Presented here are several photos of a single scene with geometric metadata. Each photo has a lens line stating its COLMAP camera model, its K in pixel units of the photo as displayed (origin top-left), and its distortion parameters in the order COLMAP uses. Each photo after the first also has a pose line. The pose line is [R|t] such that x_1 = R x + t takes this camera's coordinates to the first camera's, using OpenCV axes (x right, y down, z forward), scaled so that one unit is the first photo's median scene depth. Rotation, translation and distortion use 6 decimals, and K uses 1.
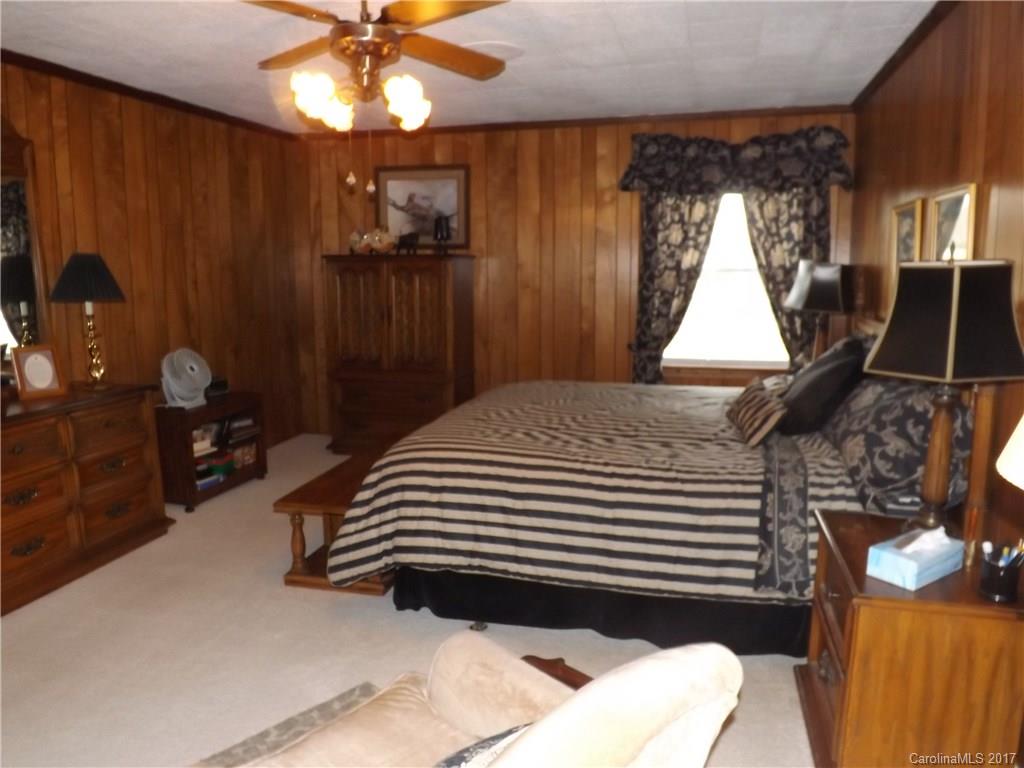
lens RADIAL K [[759.4, 0, 510.5], [0, 759.4, 356.1], [0, 0, 1]] dist [-0.047614, 0.005137]
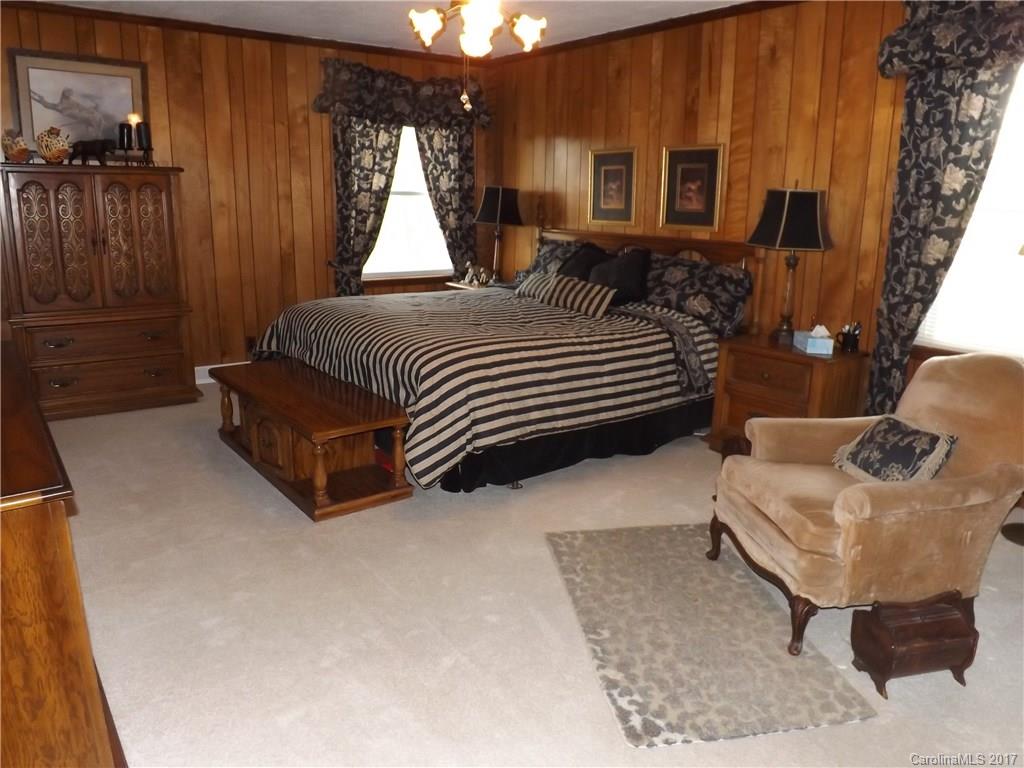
lens RADIAL K [[742.9, 0, 512.0], [0, 742.9, 384.0], [0, 0, 1]] dist [-0.056722, 0.012292]
pose [[0.612751, -0.173512, 0.770993, -0.548866], [0.072175, 0.983809, 0.164045, 0.001222], [-0.786973, -0.044872, 0.615353, 0.163016]]
